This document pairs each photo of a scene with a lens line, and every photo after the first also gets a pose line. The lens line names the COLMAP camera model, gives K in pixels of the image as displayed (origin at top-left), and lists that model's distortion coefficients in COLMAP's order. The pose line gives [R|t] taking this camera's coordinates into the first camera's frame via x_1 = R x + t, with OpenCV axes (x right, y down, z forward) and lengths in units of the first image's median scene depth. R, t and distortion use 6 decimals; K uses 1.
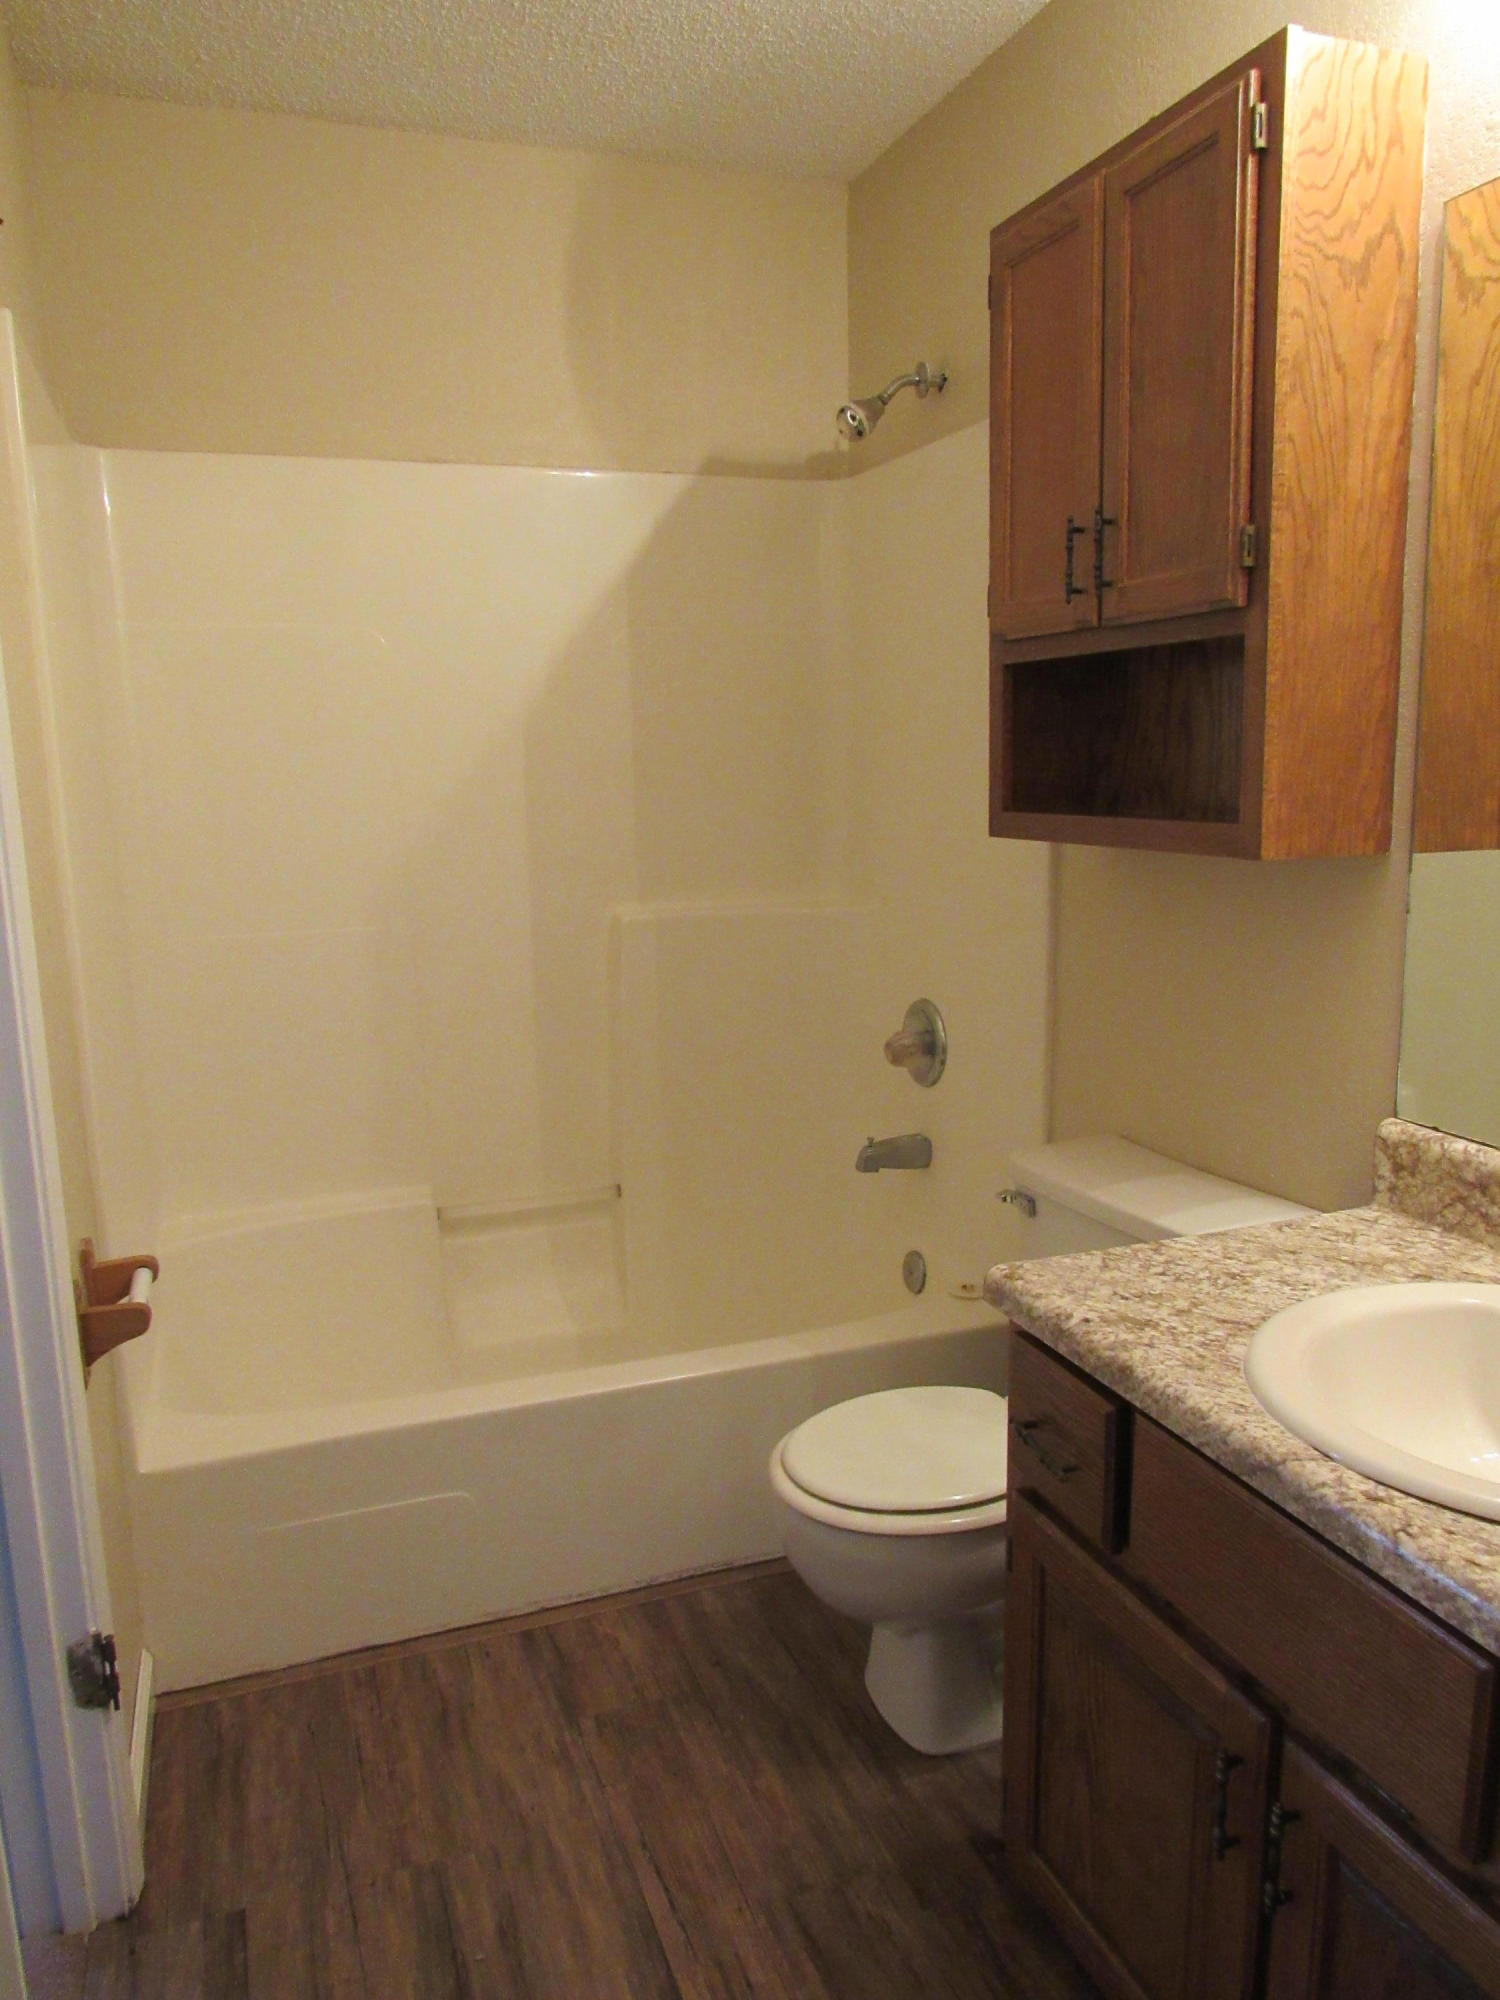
lens RADIAL K [[1427.6, 0, 750.0], [0, 1427.6, 1000.0], [0, 0, 1]] dist [-0.044419, 0.006558]
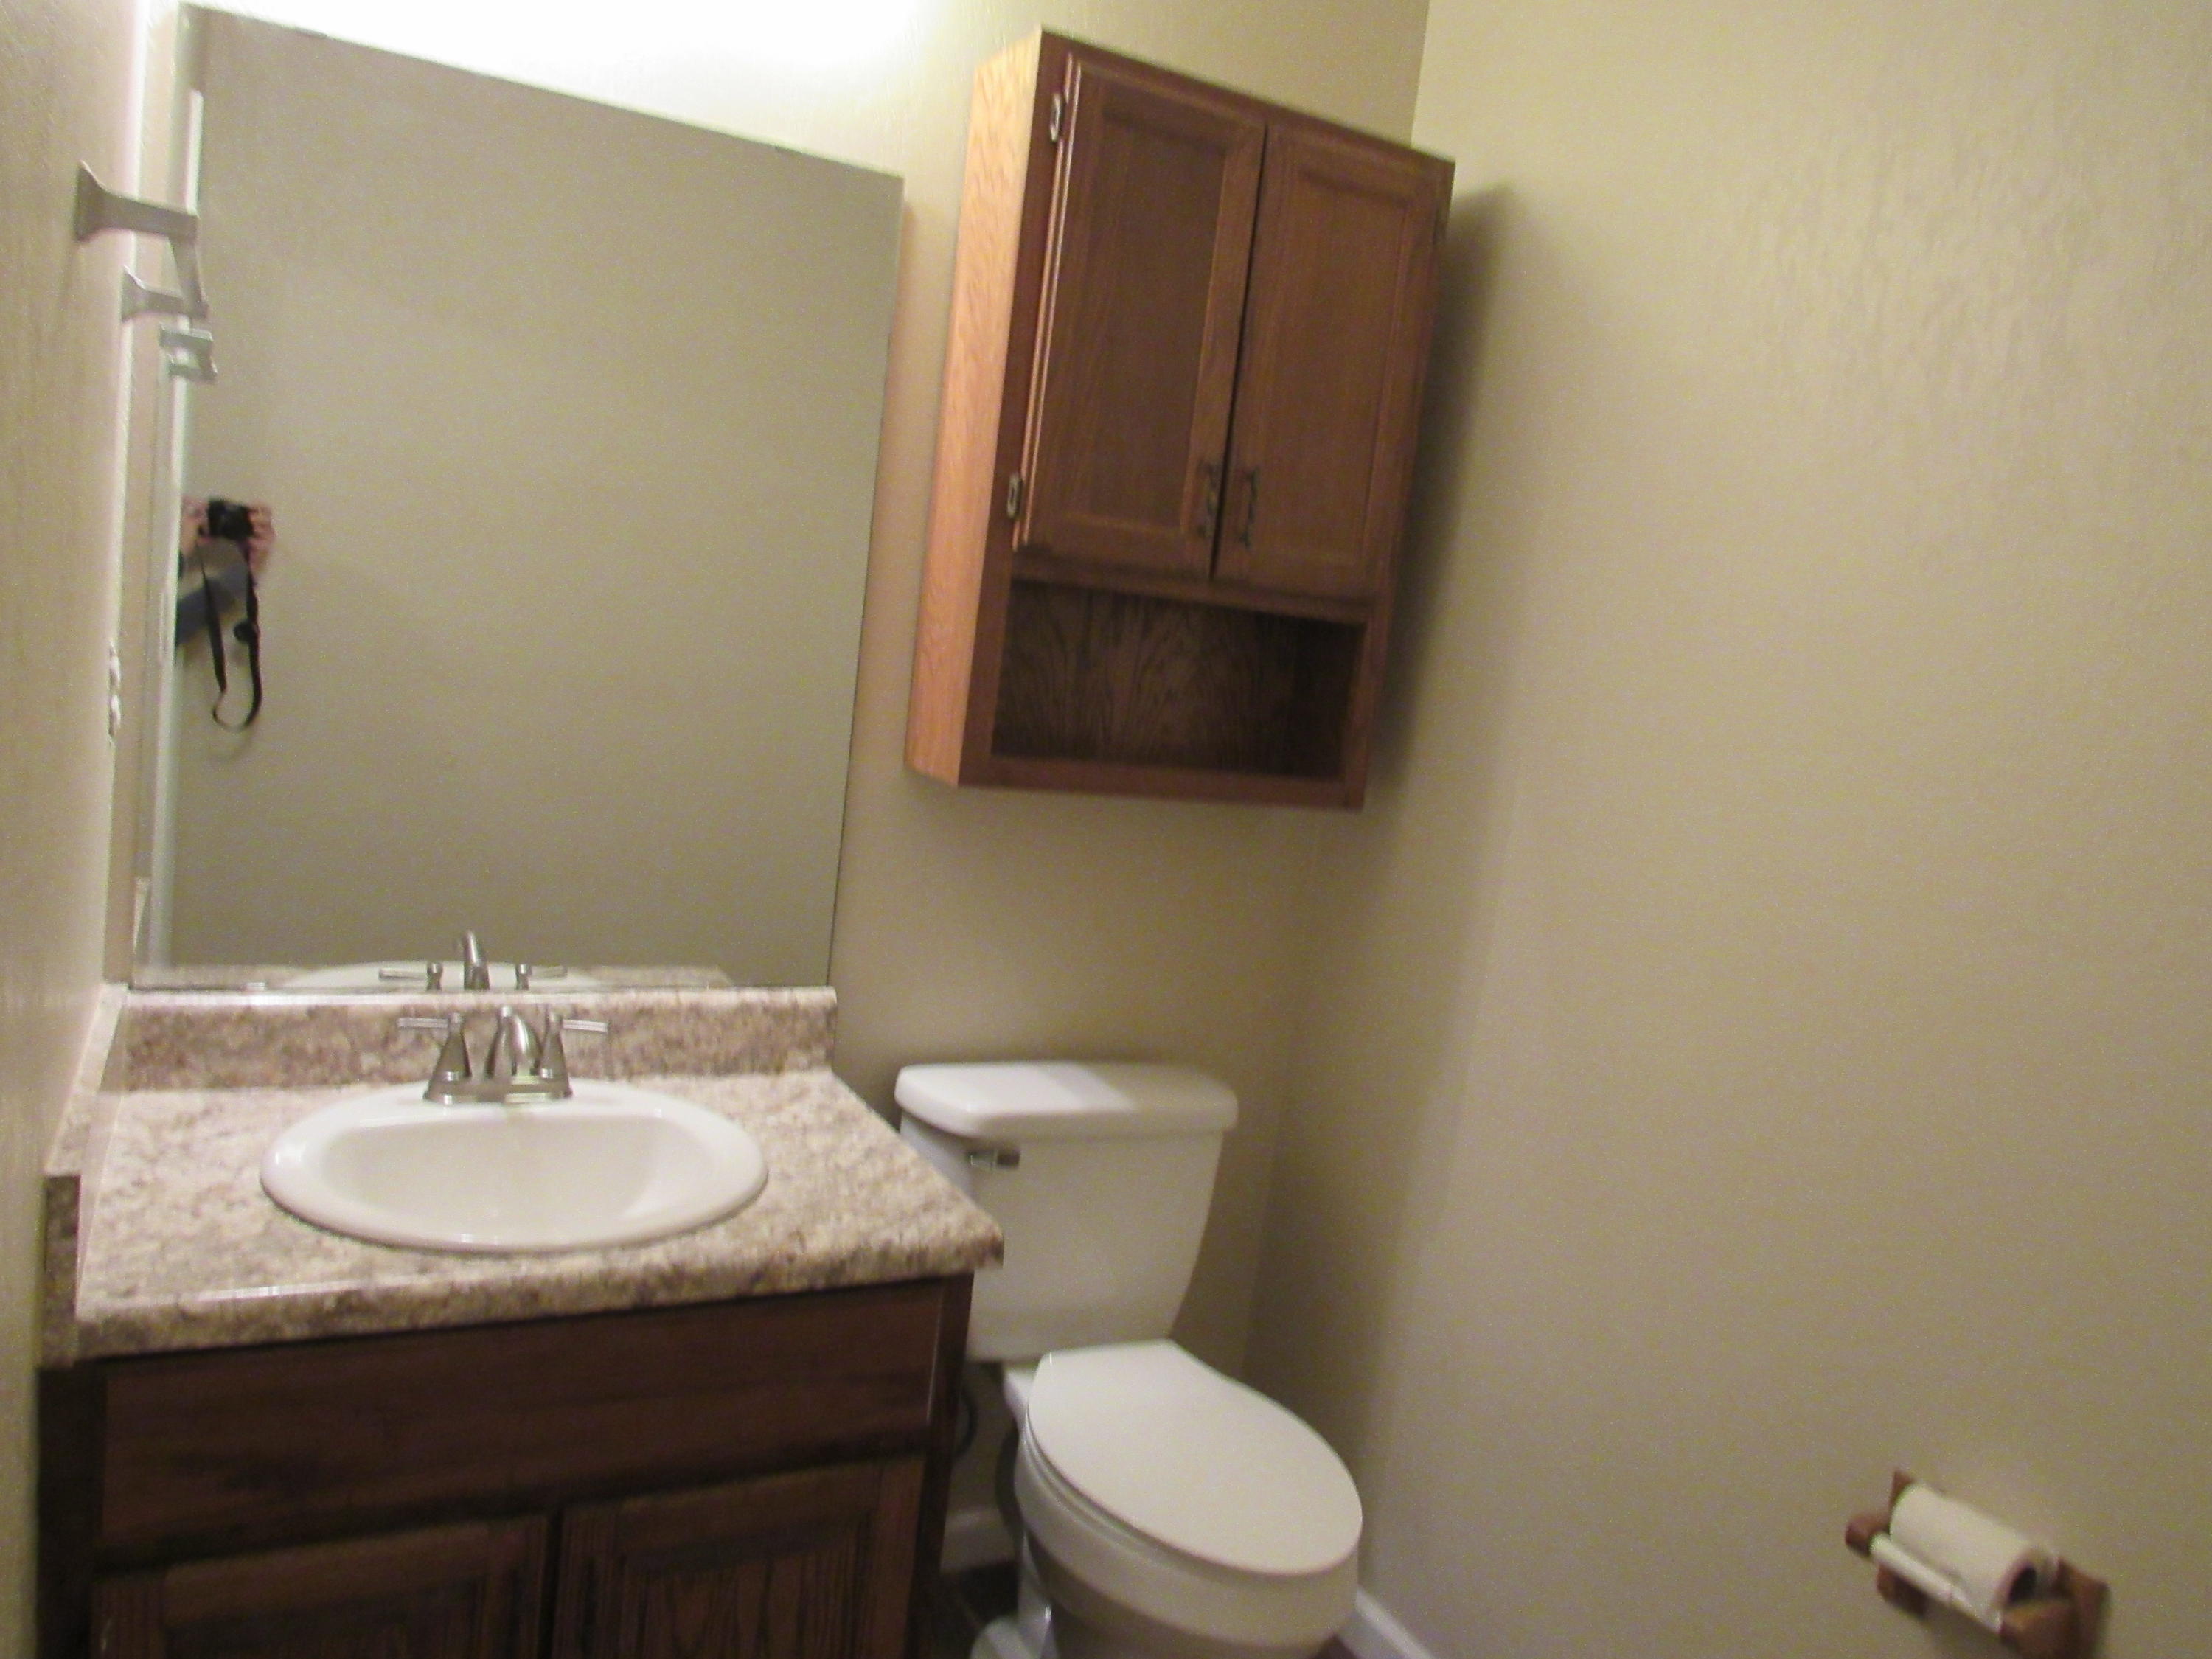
lens RADIAL K [[1578.9, 0, 1093.4], [0, 1578.9, 833.6], [0, 0, 1]] dist [-0.044419, 0.006558]
pose [[-0.100898, -0.323734, 0.940753, -0.496907], [-0.054179, 0.945963, 0.319717, -0.271567], [-0.993420, -0.018710, -0.112985, 0.747755]]
